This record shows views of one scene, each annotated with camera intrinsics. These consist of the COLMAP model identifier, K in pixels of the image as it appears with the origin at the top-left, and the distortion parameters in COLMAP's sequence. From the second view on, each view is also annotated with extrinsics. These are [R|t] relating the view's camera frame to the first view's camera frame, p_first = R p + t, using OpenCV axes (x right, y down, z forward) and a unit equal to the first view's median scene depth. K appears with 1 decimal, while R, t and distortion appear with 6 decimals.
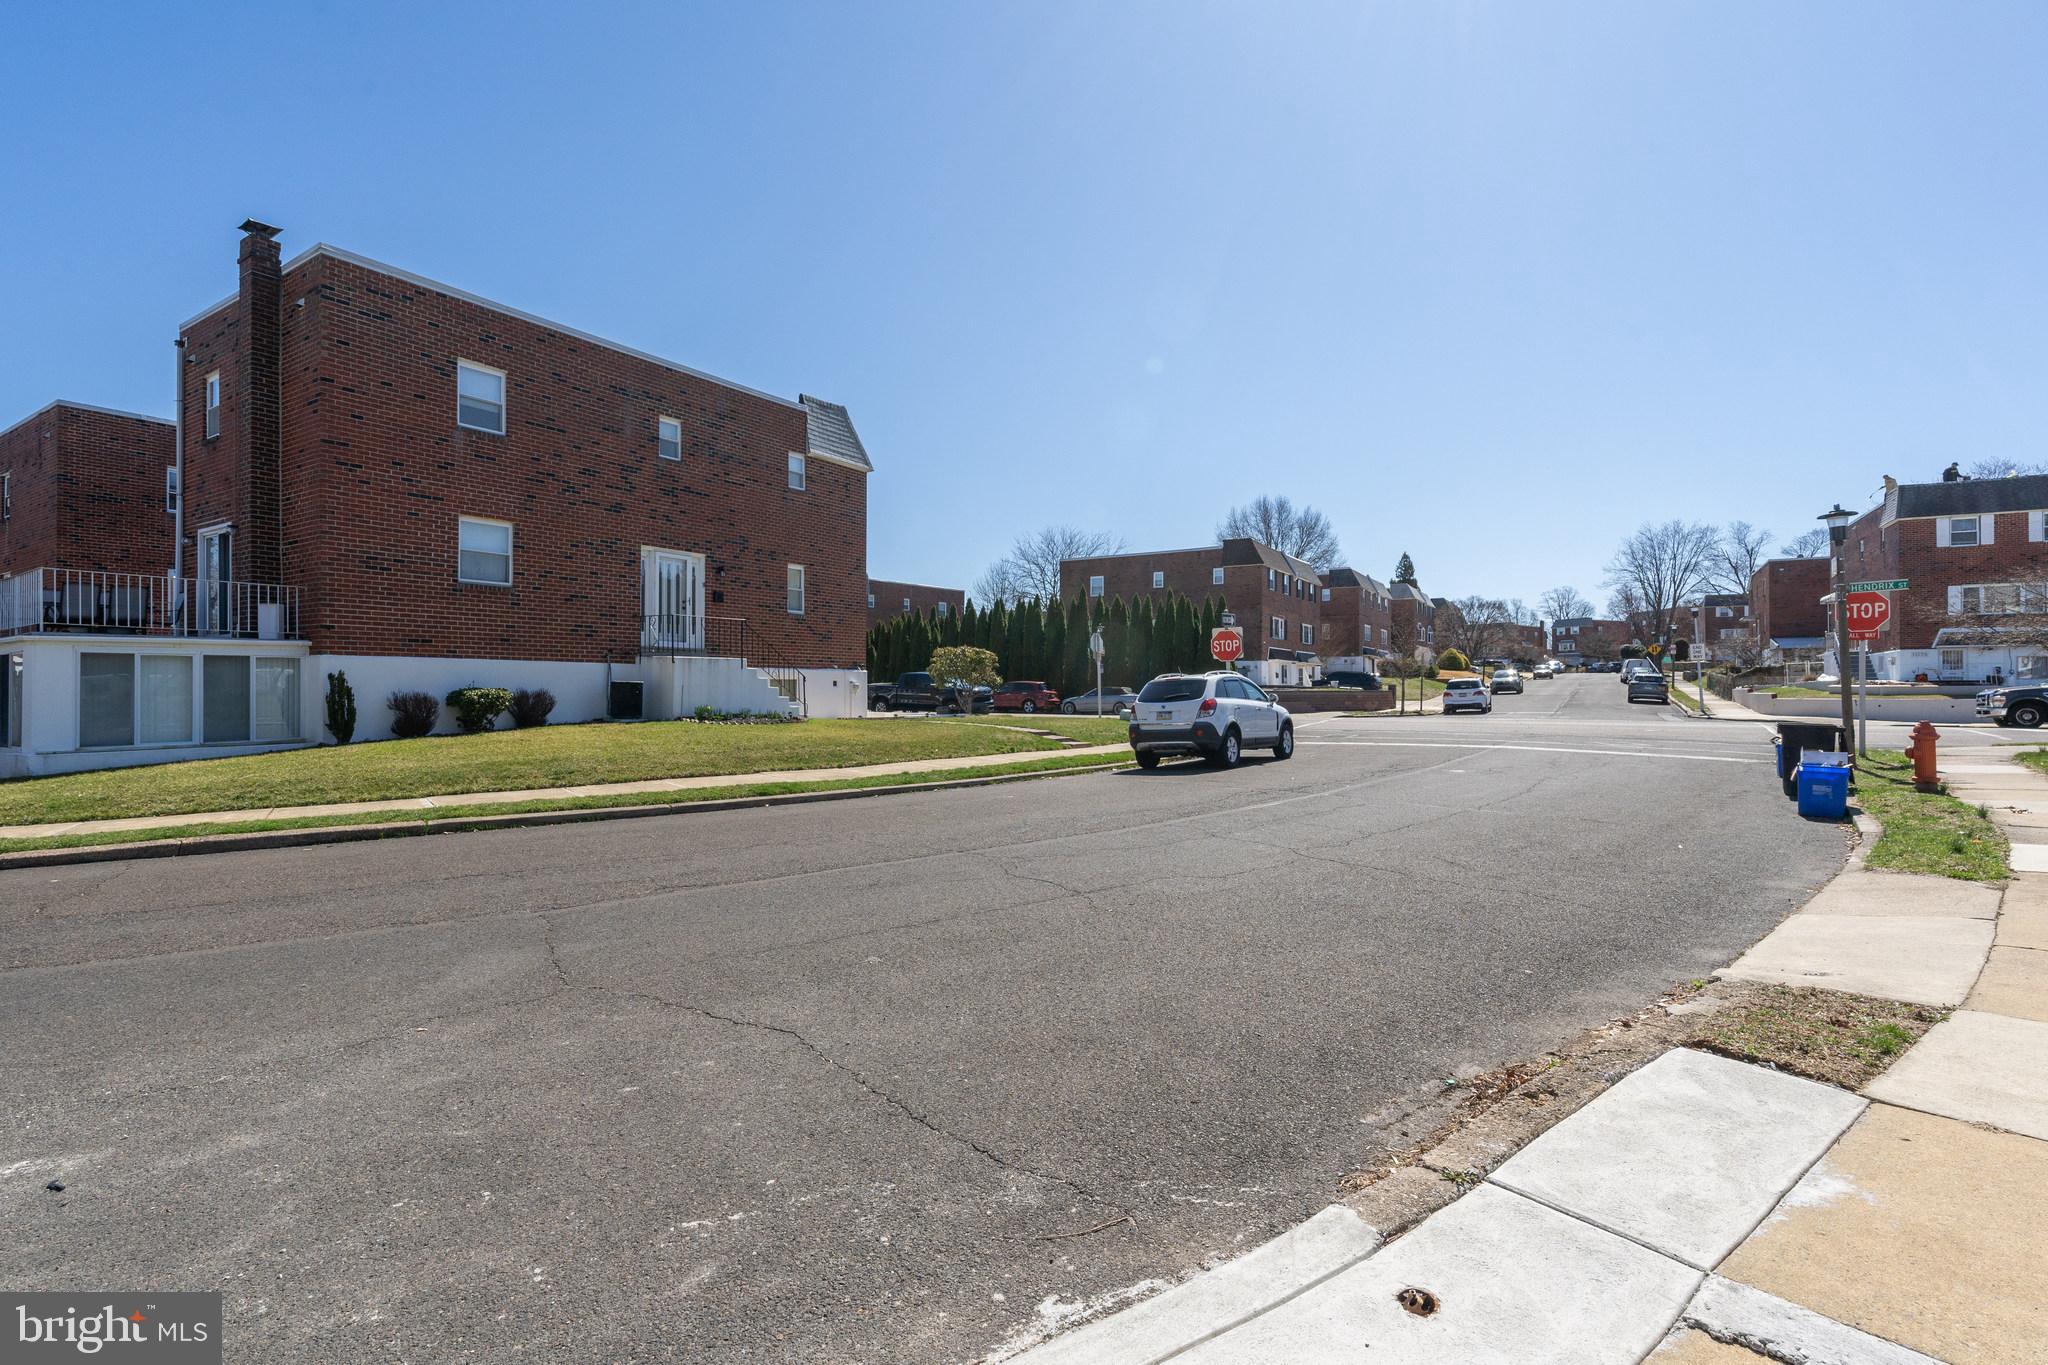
lens RADIAL K [[952.9, 0, 1003.6], [0, 952.9, 664.2], [0, 0, 1]] dist [-0.002587, 0.000140]
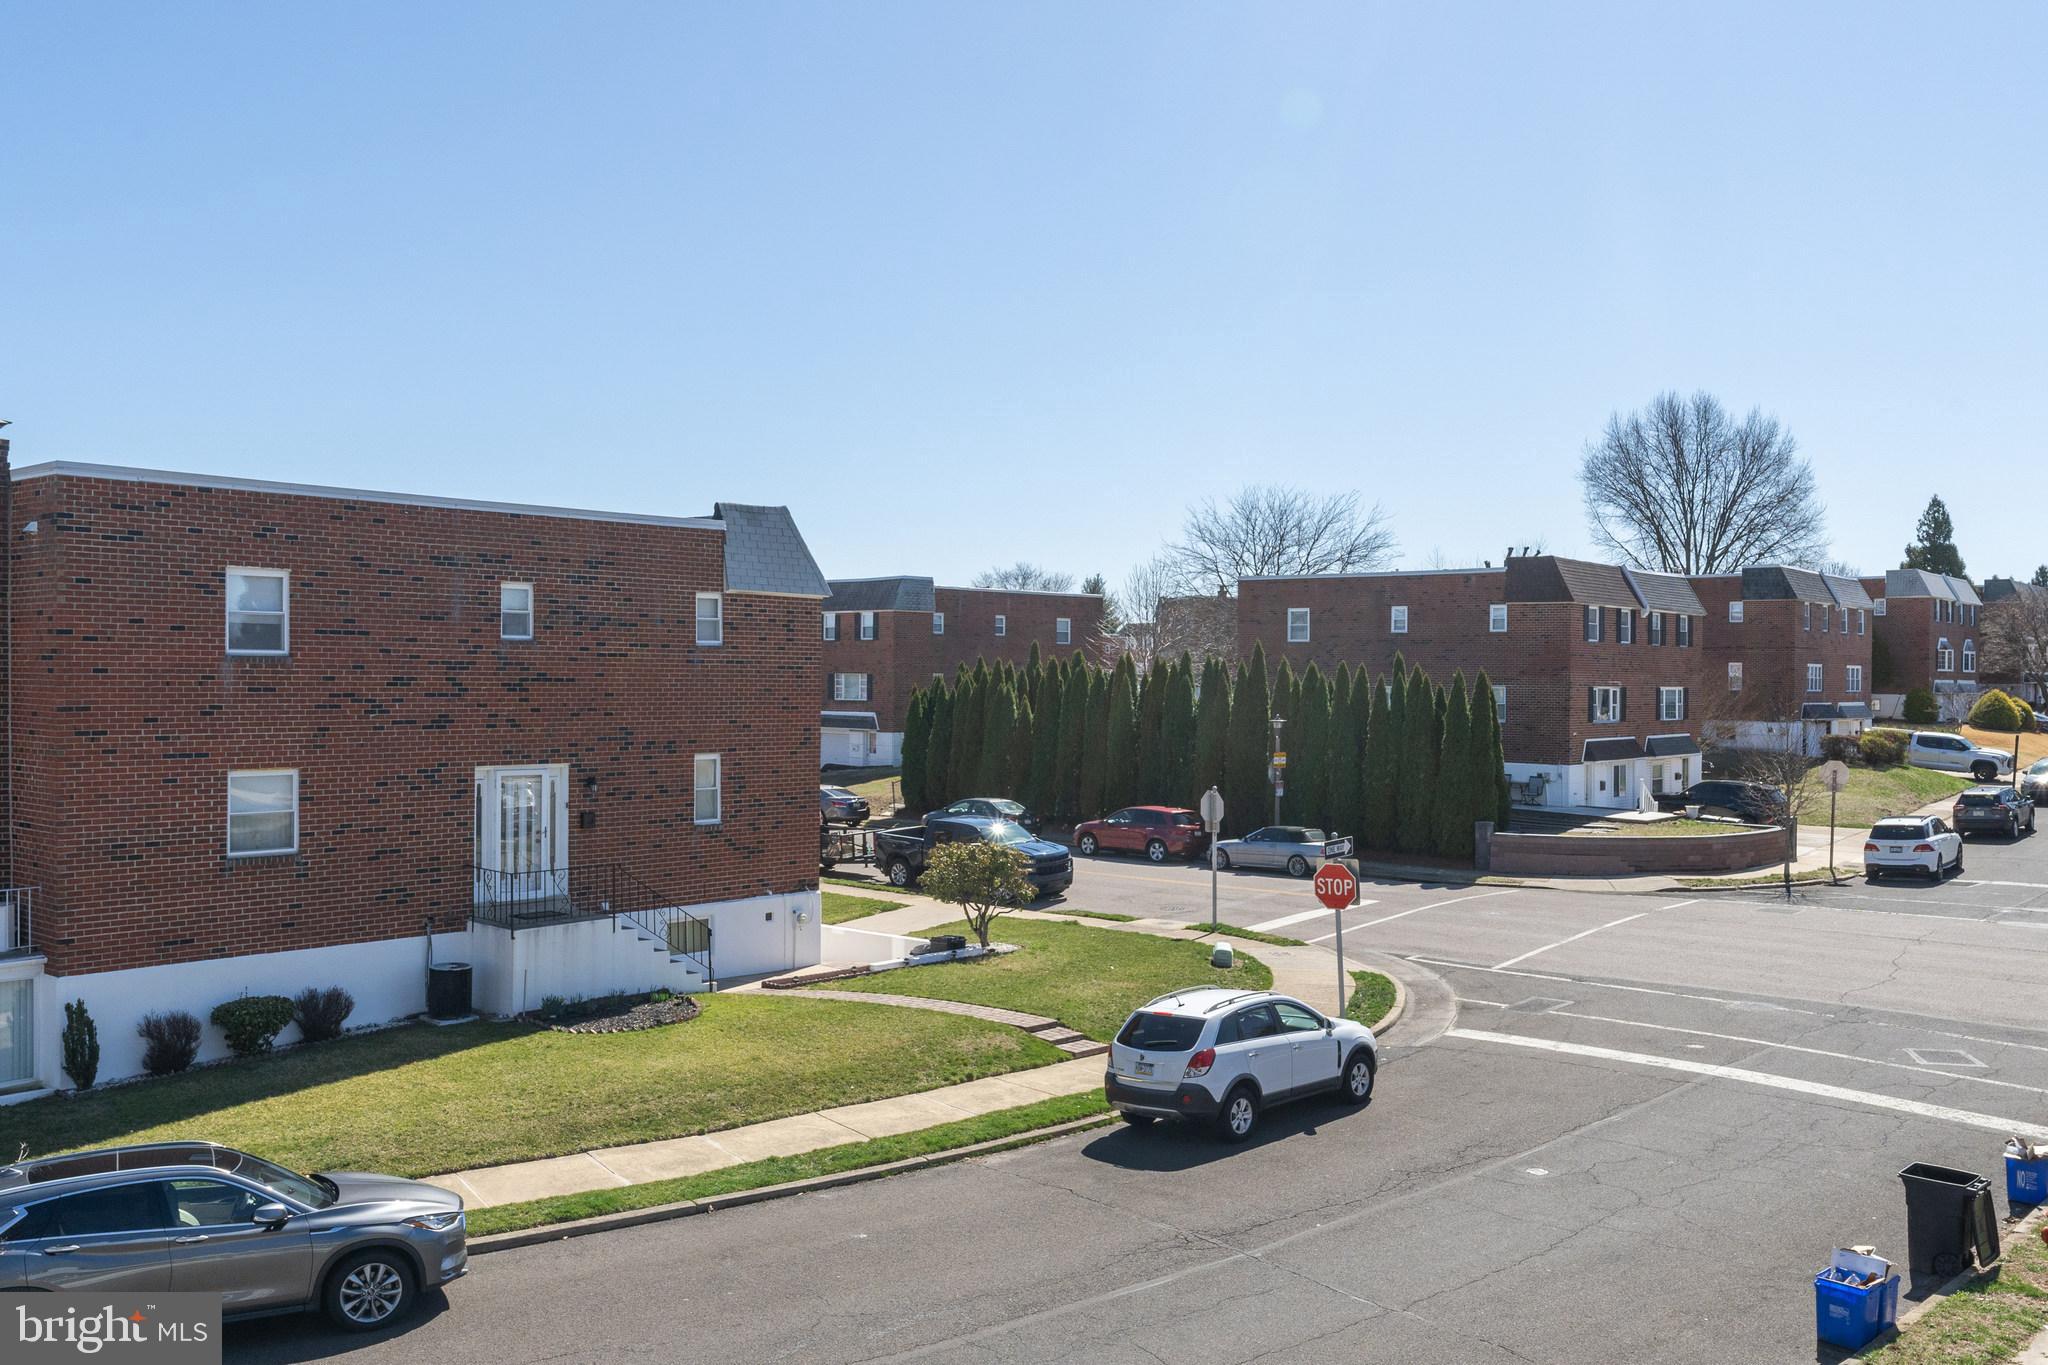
lens RADIAL K [[1685.9, 0, 1031.4], [0, 1685.9, 689.6], [0, 0, 1]] dist [0.007123, -0.012606]
pose [[0.994251, 0.006255, -0.106894, 0.161690], [-0.005266, 0.999941, 0.009527, -0.181808], [0.106948, -0.008909, 0.994225, -0.209413]]
